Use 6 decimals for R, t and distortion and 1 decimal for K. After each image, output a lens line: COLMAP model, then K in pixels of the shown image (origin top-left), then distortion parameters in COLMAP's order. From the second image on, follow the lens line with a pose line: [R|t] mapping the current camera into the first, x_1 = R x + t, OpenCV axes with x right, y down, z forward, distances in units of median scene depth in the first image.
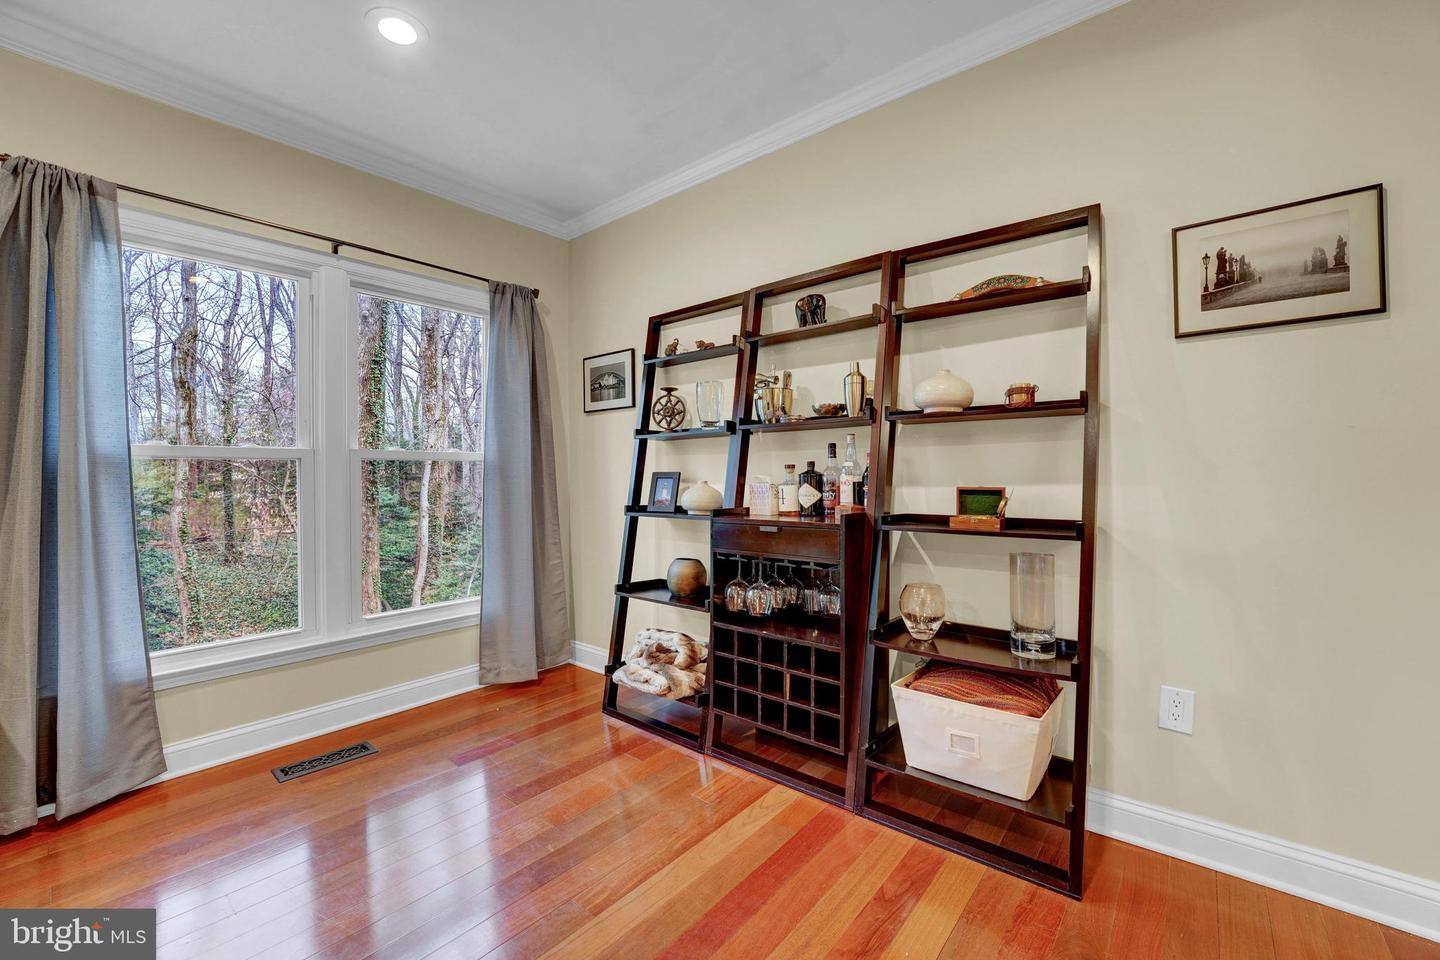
lens RADIAL K [[578.5, 0, 718.2], [0, 578.5, 477.3], [0, 0, 1]] dist [-0.020207, 0.000072]
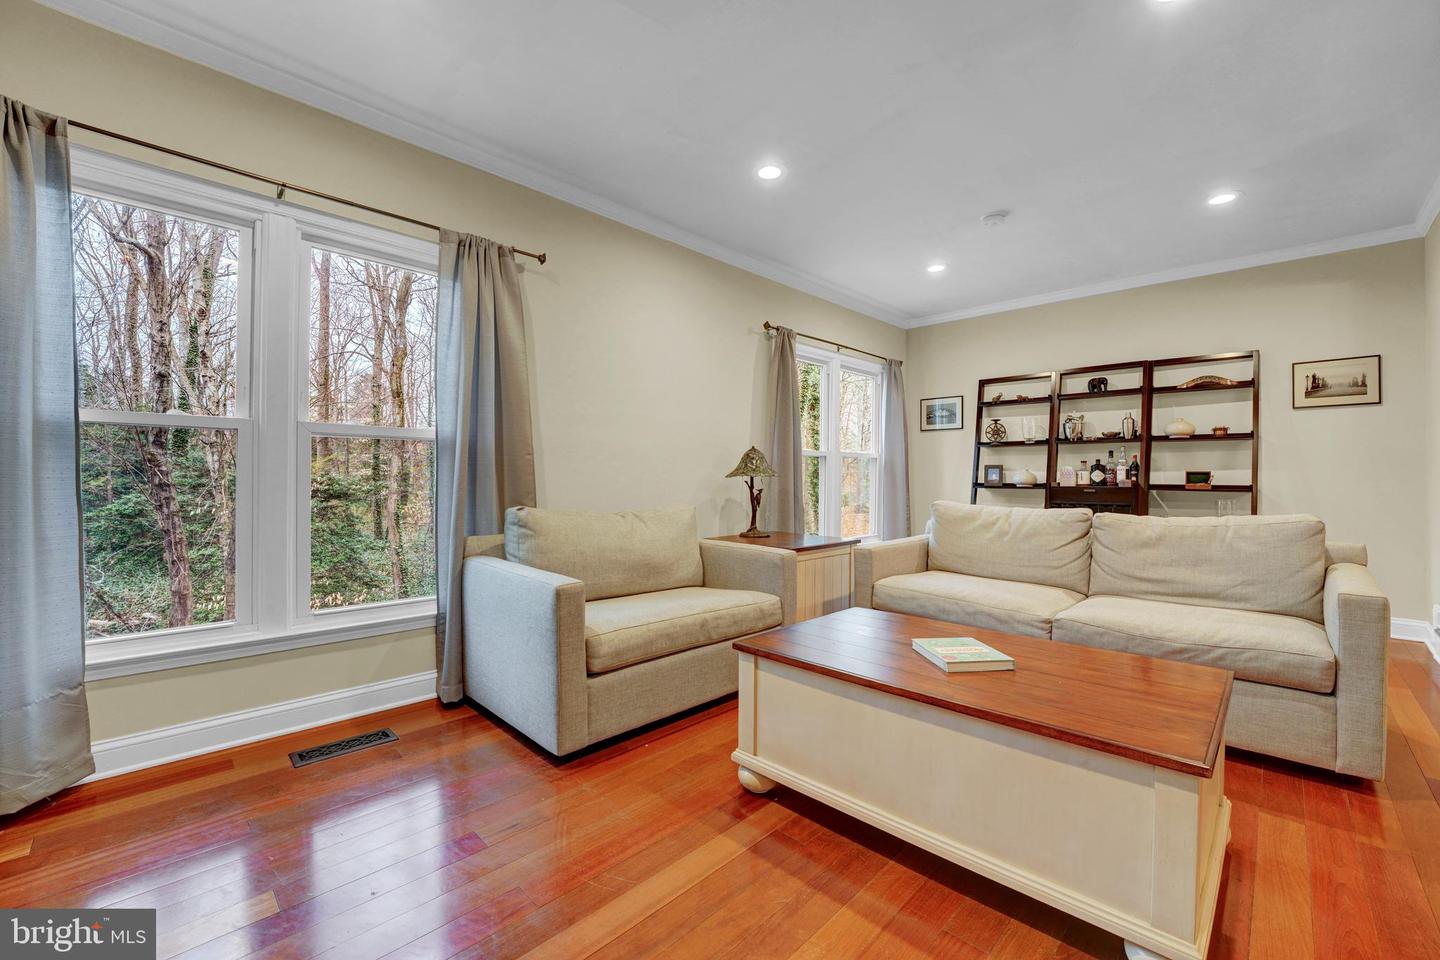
lens RADIAL K [[578.5, 0, 721.9], [0, 578.5, 476.4], [0, 0, 1]] dist [-0.020207, 0.000072]
pose [[0.996785, 0.011985, -0.079218, -0.950580], [-0.012286, 0.999919, -0.003324, 0.052467], [0.079172, 0.004287, 0.996852, -1.061467]]
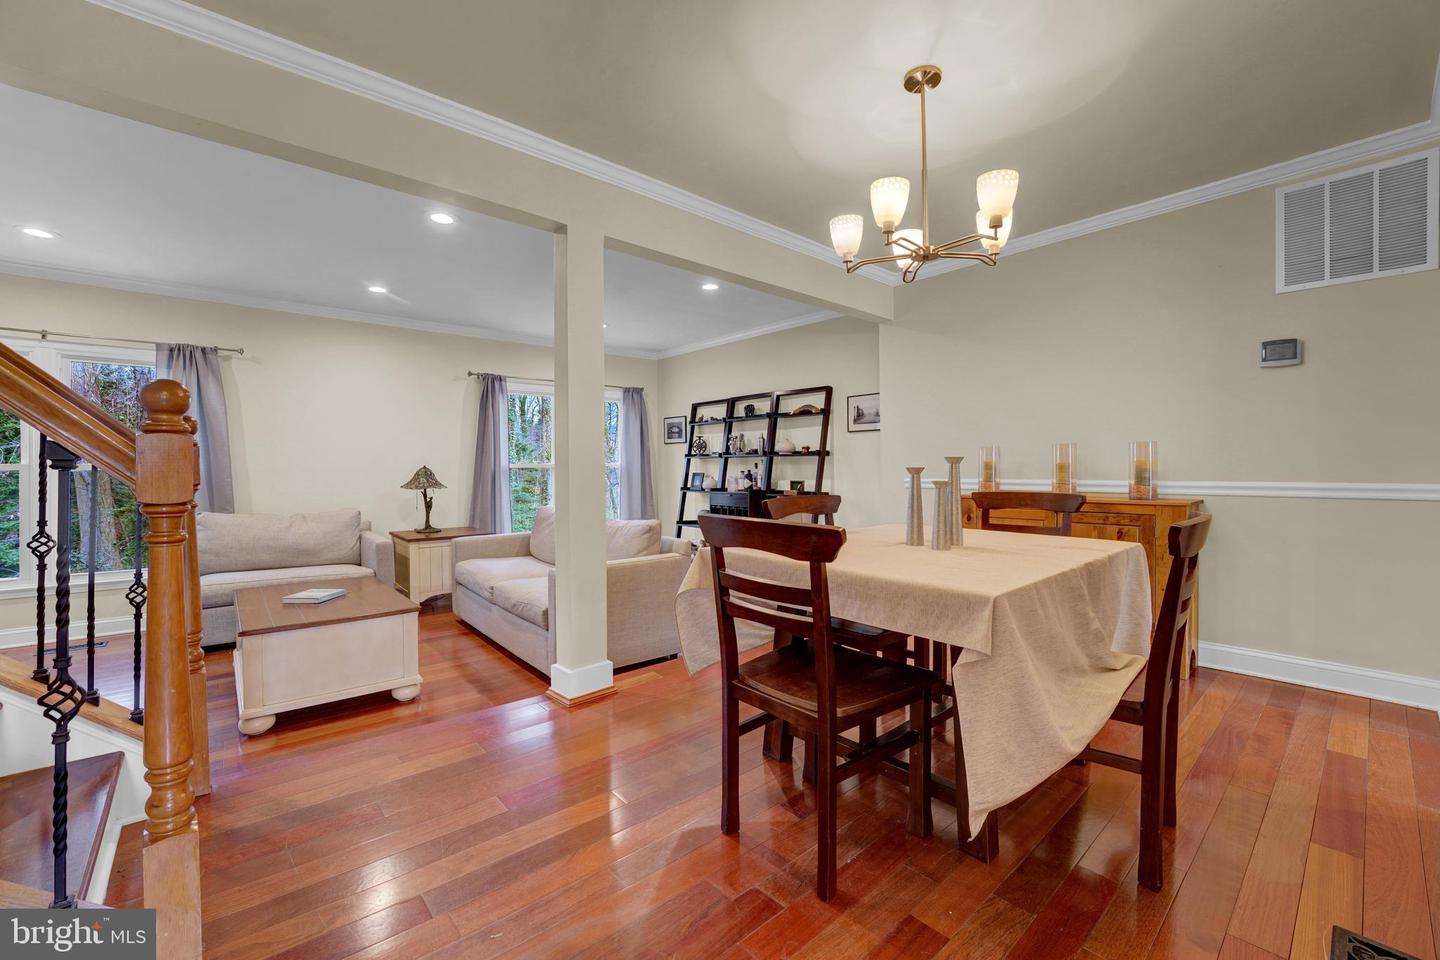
lens RADIAL K [[578.5, 0, 712.7], [0, 578.5, 478.0], [0, 0, 1]] dist [-0.020207, 0.000072]
pose [[0.986367, 0.007565, -0.164387, 0.403630], [-0.004743, 0.999835, 0.017552, -0.033587], [0.164493, -0.016533, 0.986240, -1.471226]]
